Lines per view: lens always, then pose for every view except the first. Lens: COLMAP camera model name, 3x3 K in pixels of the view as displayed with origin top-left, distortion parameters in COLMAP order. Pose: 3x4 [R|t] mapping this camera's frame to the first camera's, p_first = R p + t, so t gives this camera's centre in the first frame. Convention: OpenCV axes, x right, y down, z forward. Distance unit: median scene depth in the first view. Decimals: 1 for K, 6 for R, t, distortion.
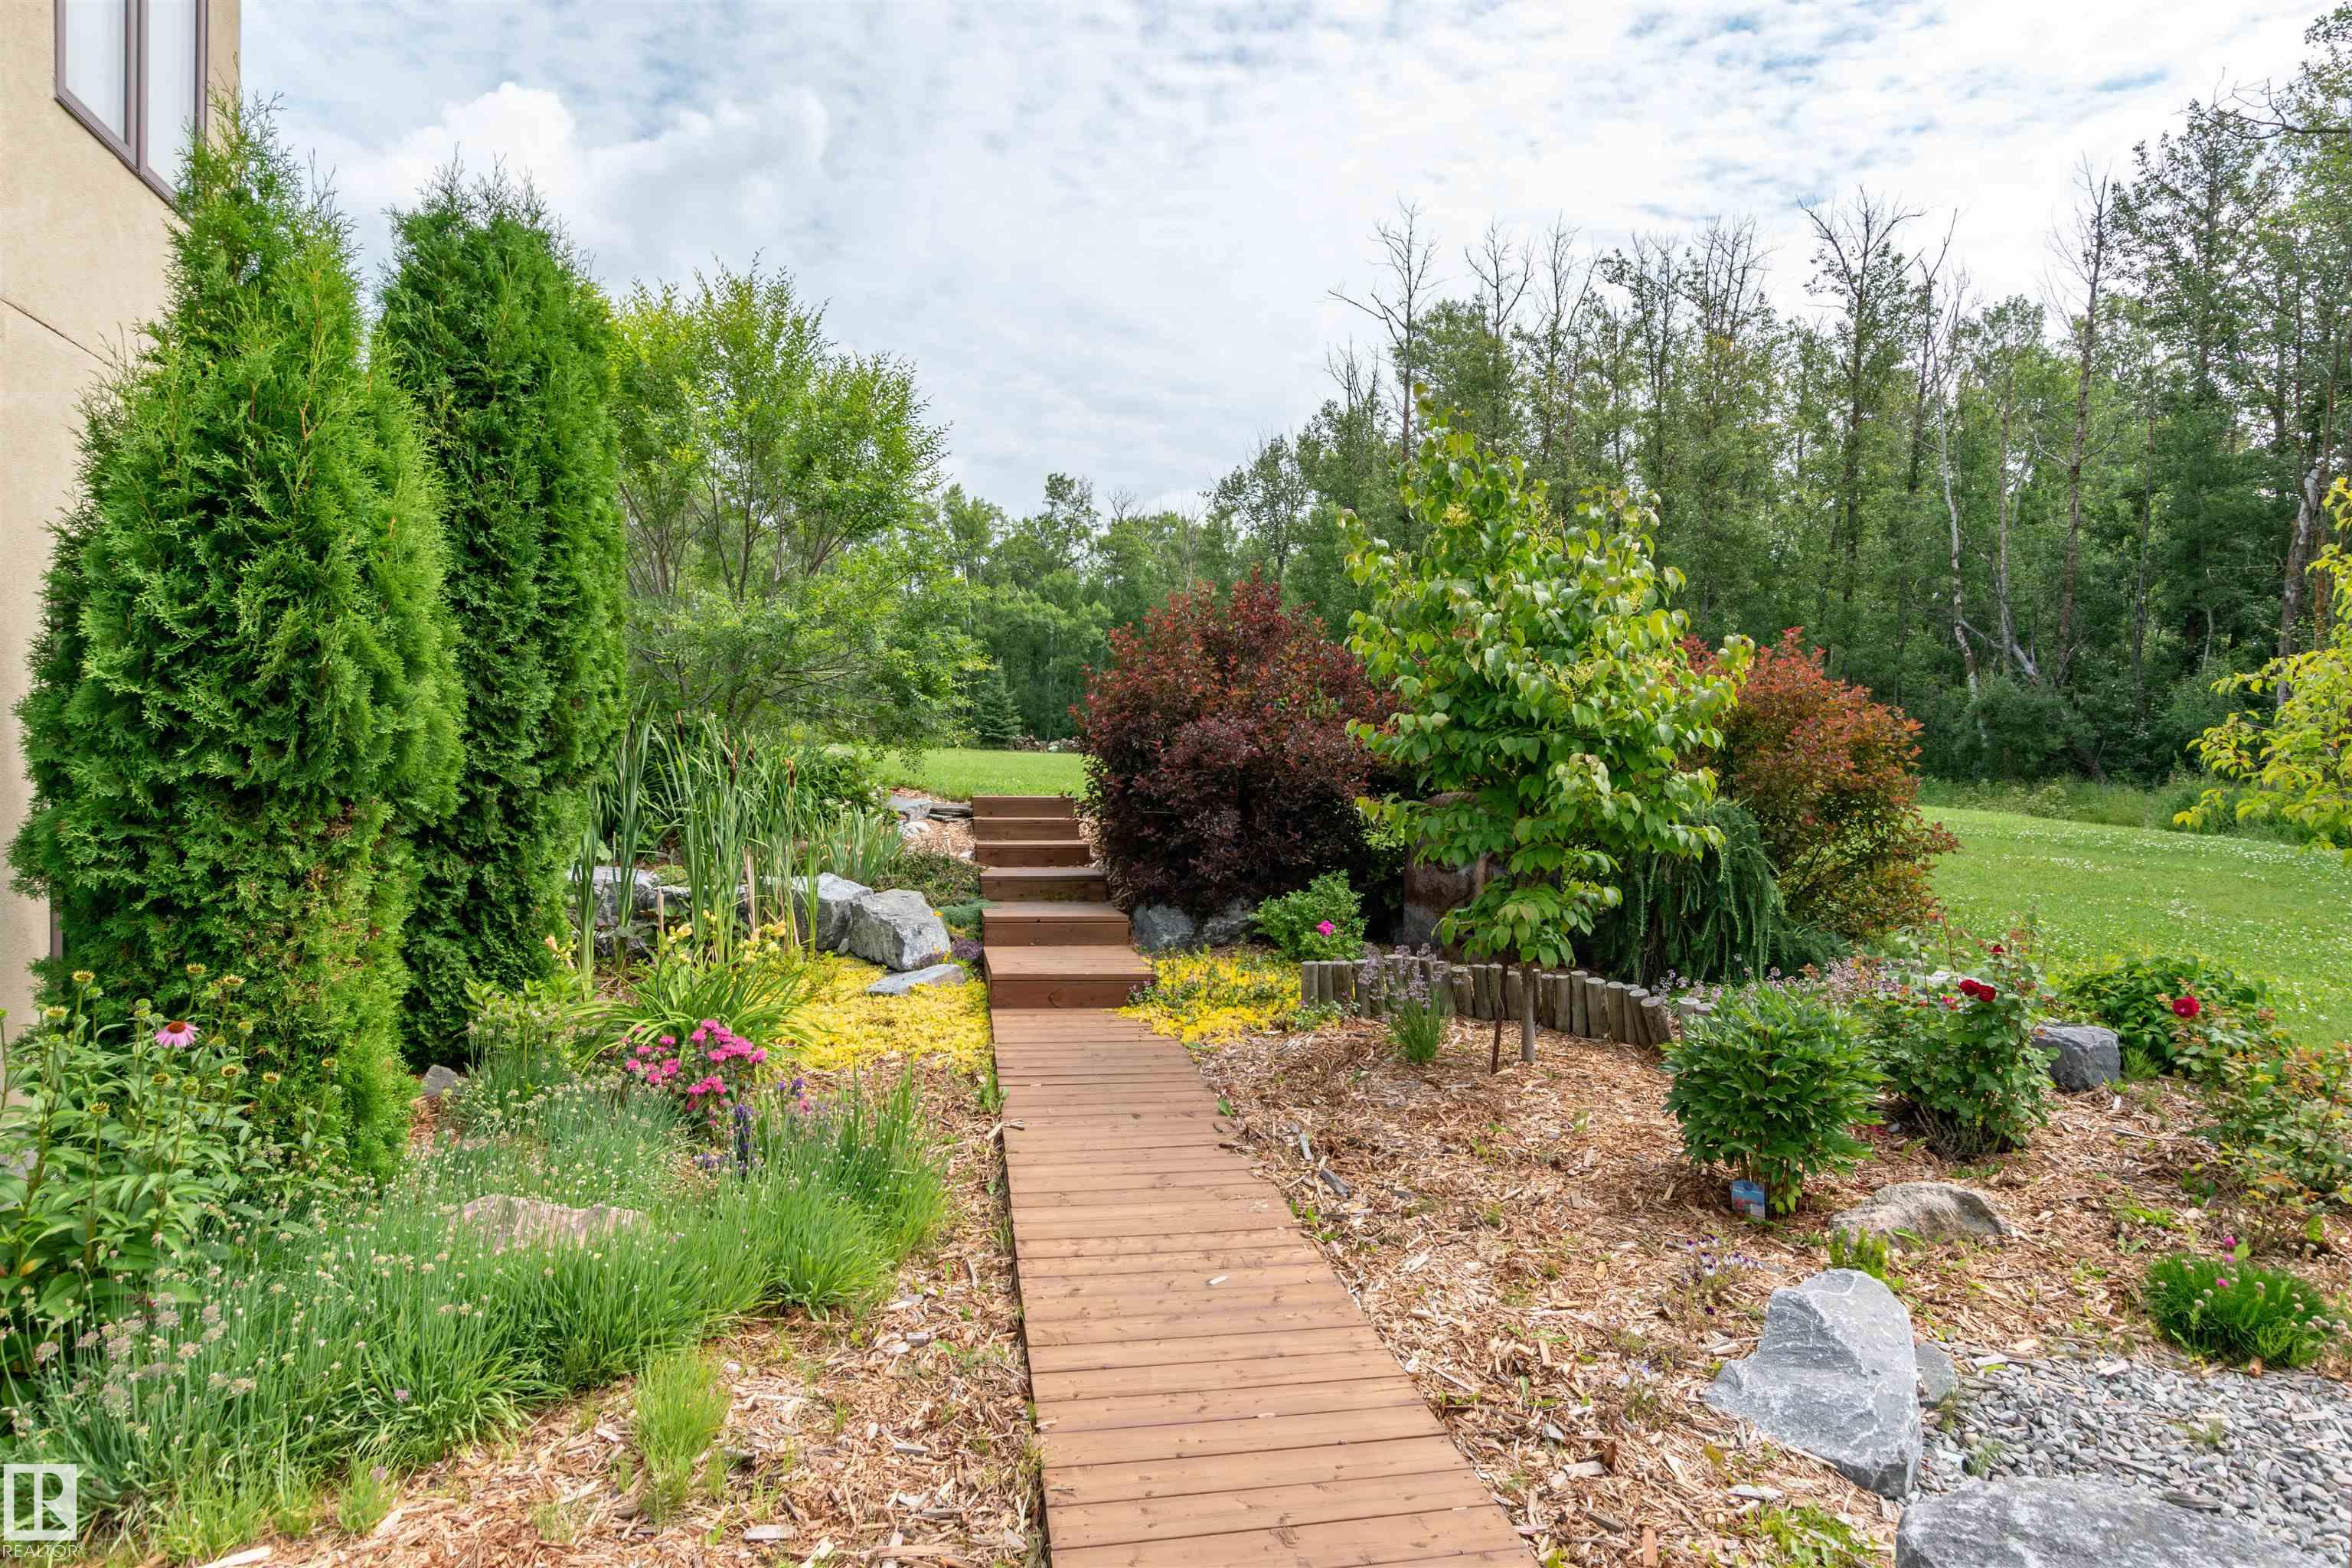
lens RADIAL K [[1375.6, 0, 1174.1], [0, 1375.6, 814.8], [0, 0, 1]] dist [0.001532, -0.001046]
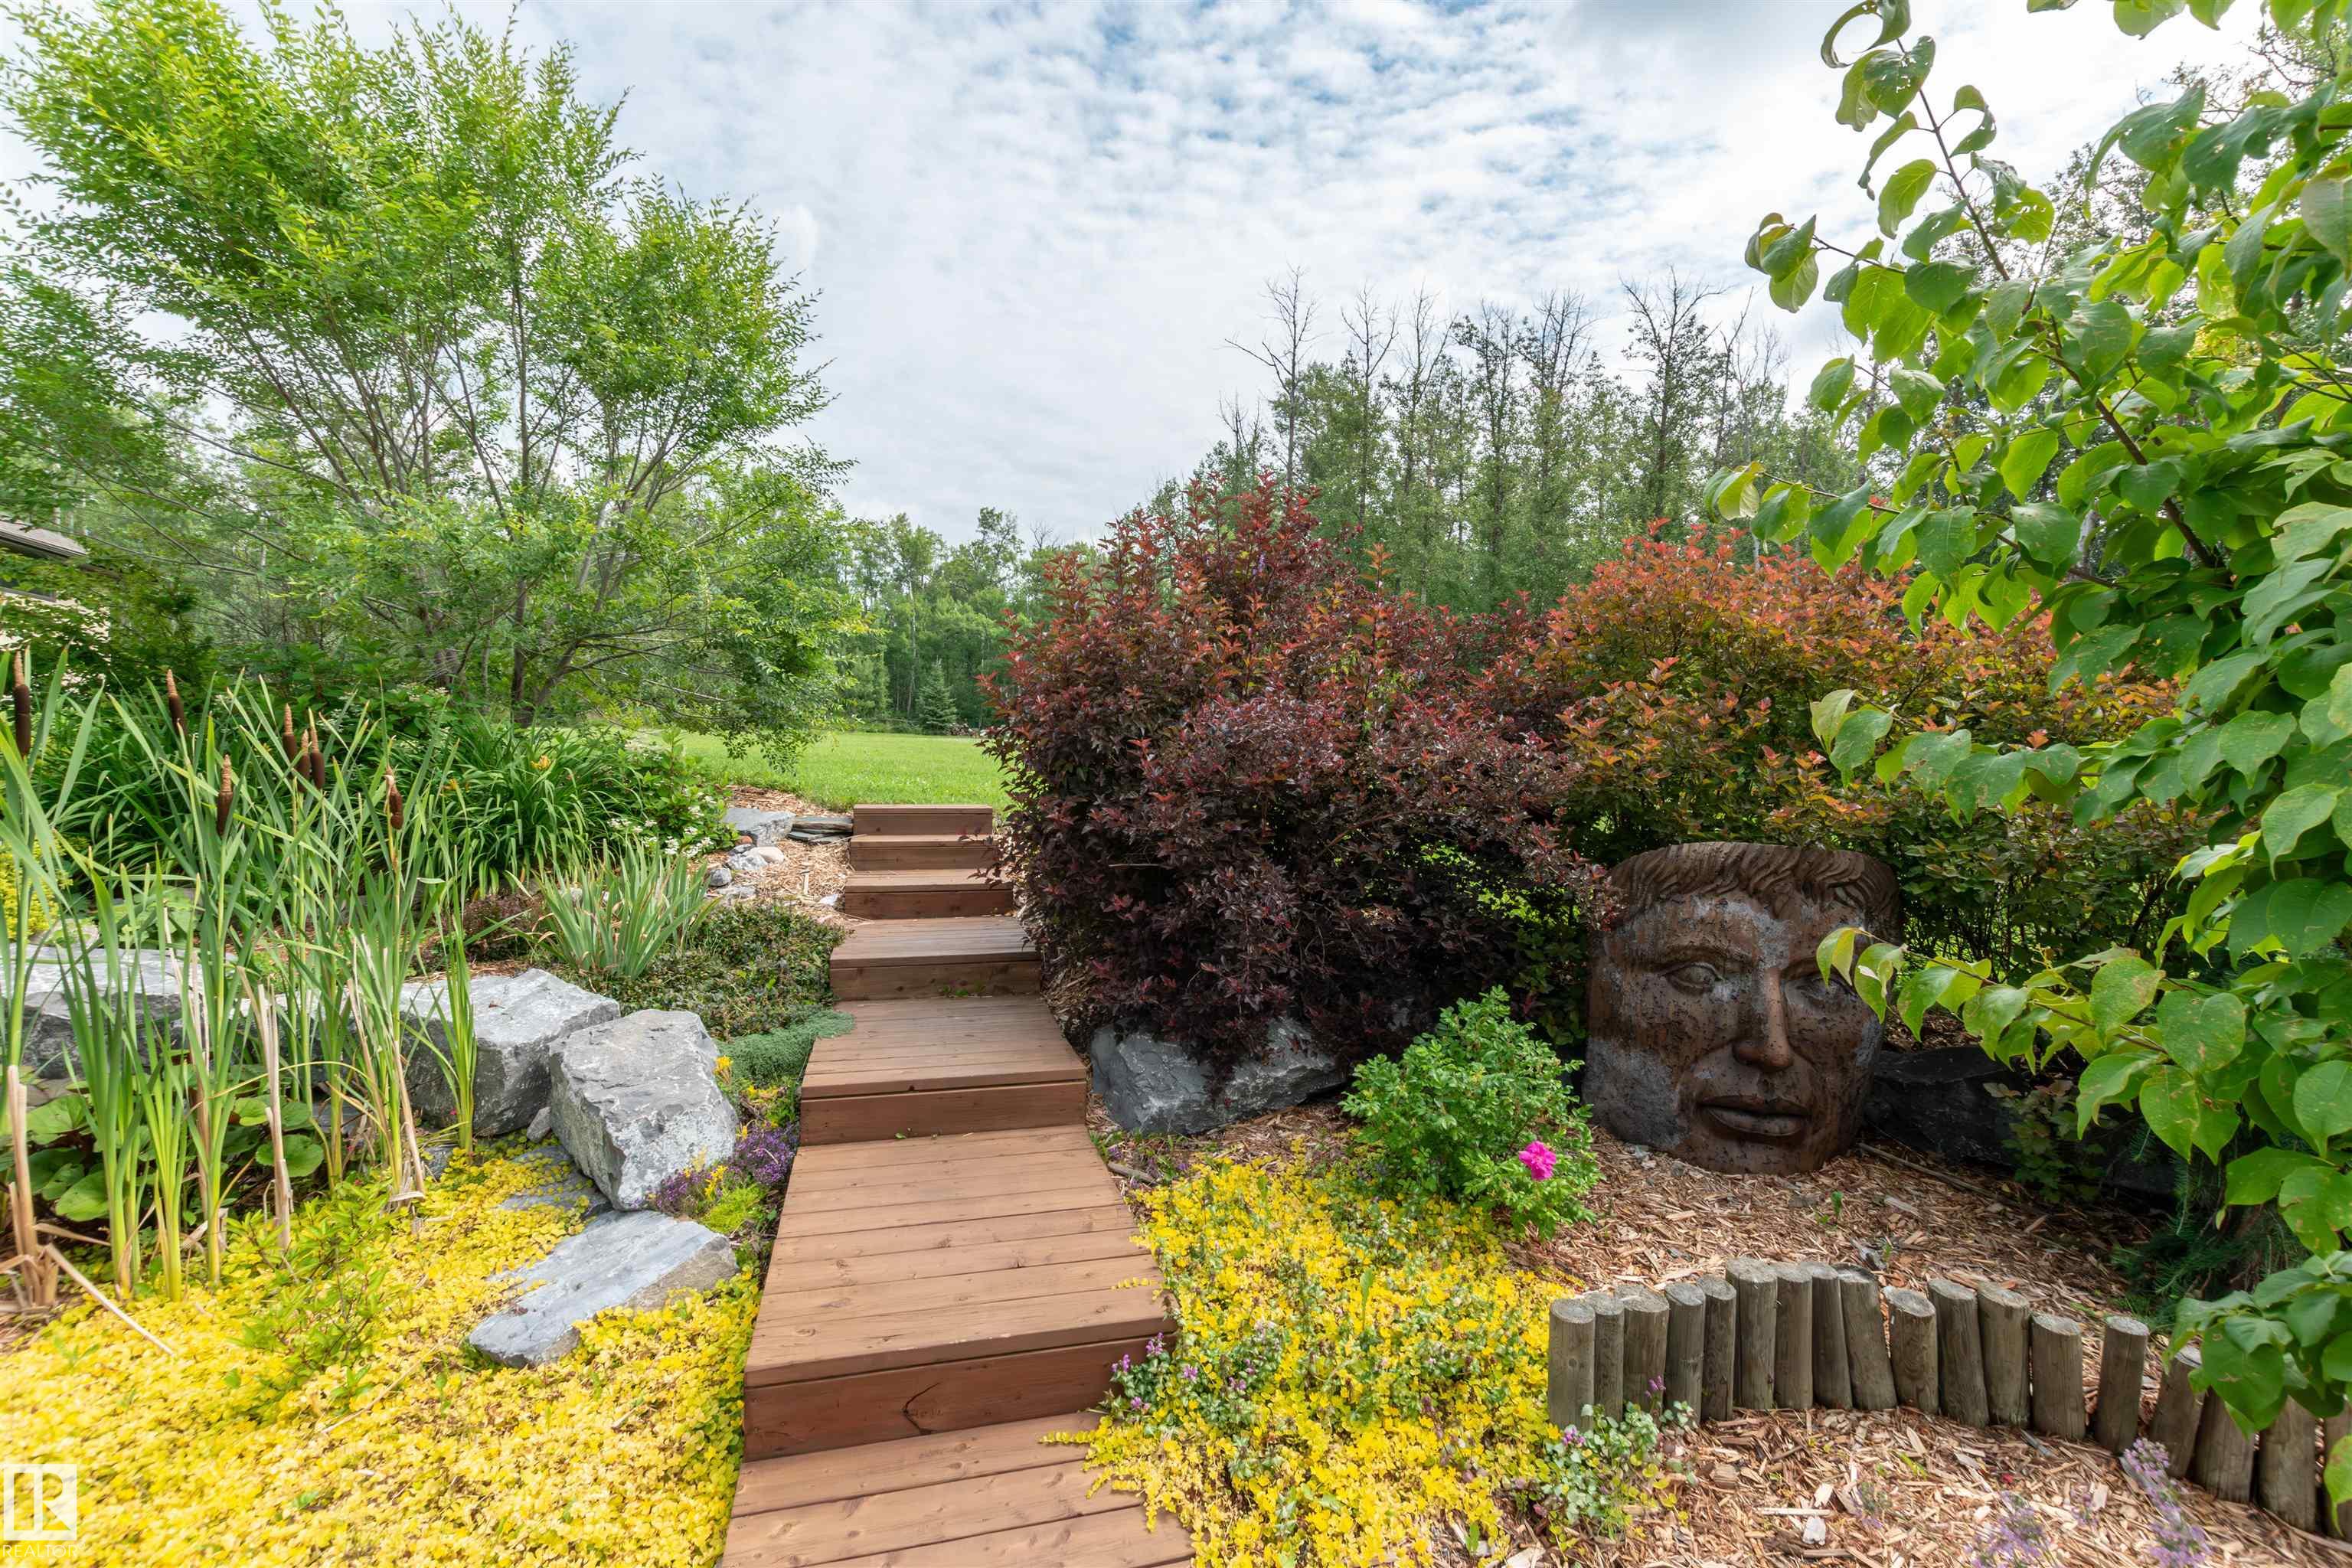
lens RADIAL K [[1036.6, 0, 1176.0], [0, 1036.6, 784.0], [0, 0, 1]] dist [-0.000023, 0.000207]
pose [[0.995620, 0.003245, 0.093440, -0.007845], [-0.003240, 0.999995, -0.000206, -0.007872], [-0.093440, -0.000098, 0.995625, 0.129206]]
